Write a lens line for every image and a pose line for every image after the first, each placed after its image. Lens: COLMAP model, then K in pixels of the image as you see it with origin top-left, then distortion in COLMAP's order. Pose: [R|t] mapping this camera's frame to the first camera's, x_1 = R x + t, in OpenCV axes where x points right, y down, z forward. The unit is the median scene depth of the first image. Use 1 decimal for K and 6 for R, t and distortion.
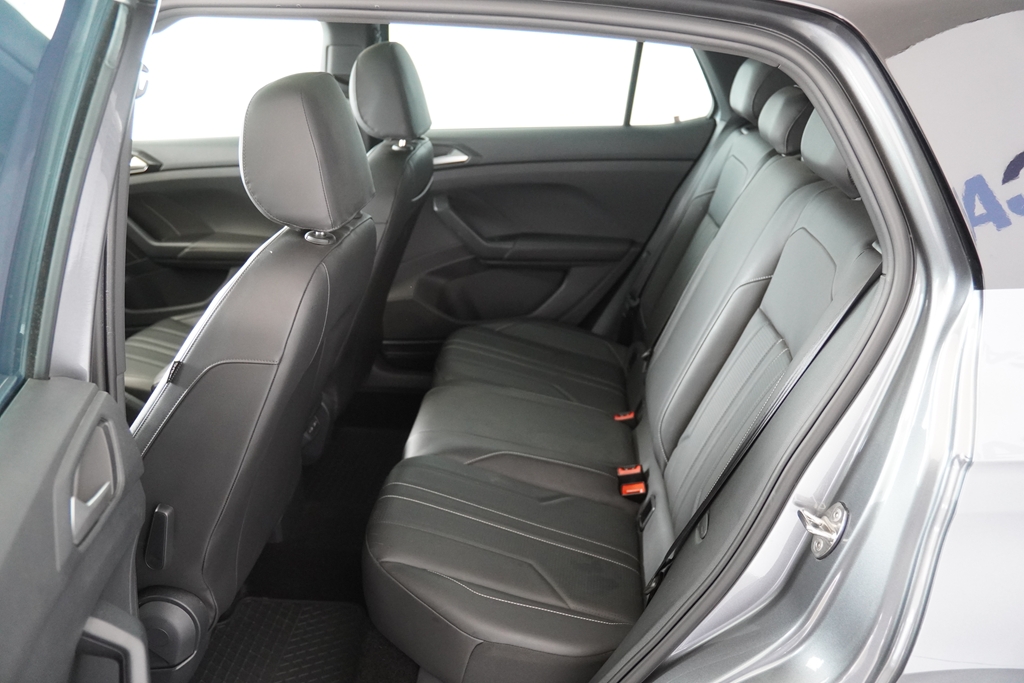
lens RADIAL K [[904.4, 0, 512.0], [0, 904.4, 341.5], [0, 0, 1]] dist [-0.112673, -0.000299]
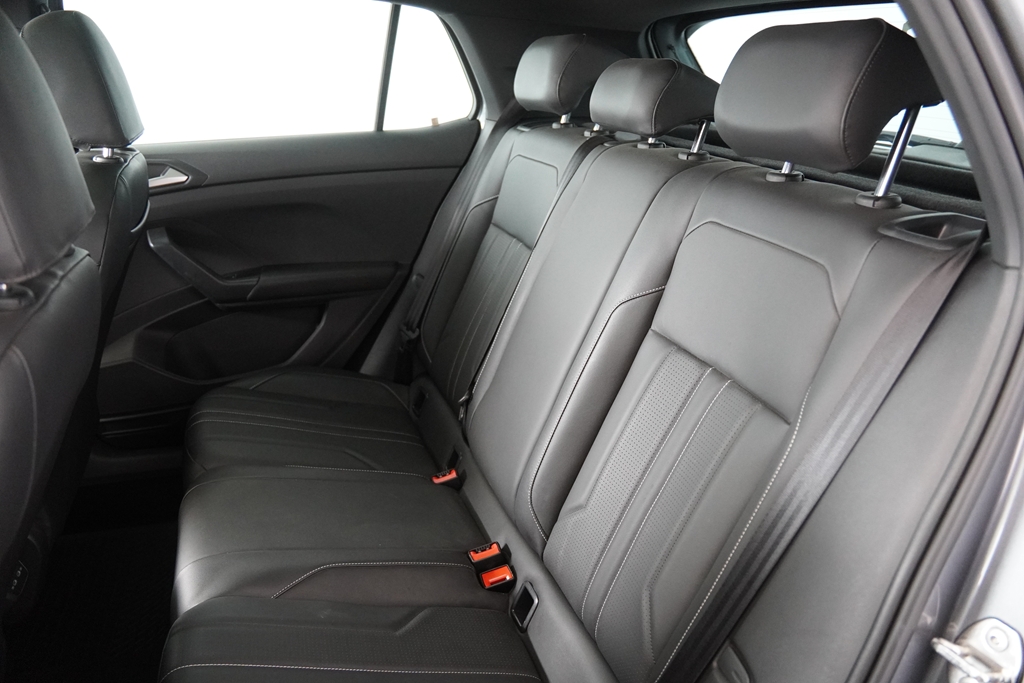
lens RADIAL K [[772.4, 0, 512.0], [0, 772.4, 341.5], [0, 0, 1]] dist [-0.146485, 0.124418]
pose [[0.912837, -0.119073, 0.390578, -0.070799], [0.123870, 0.992213, 0.012987, -0.036660], [-0.389083, 0.036526, 0.920478, 0.309297]]
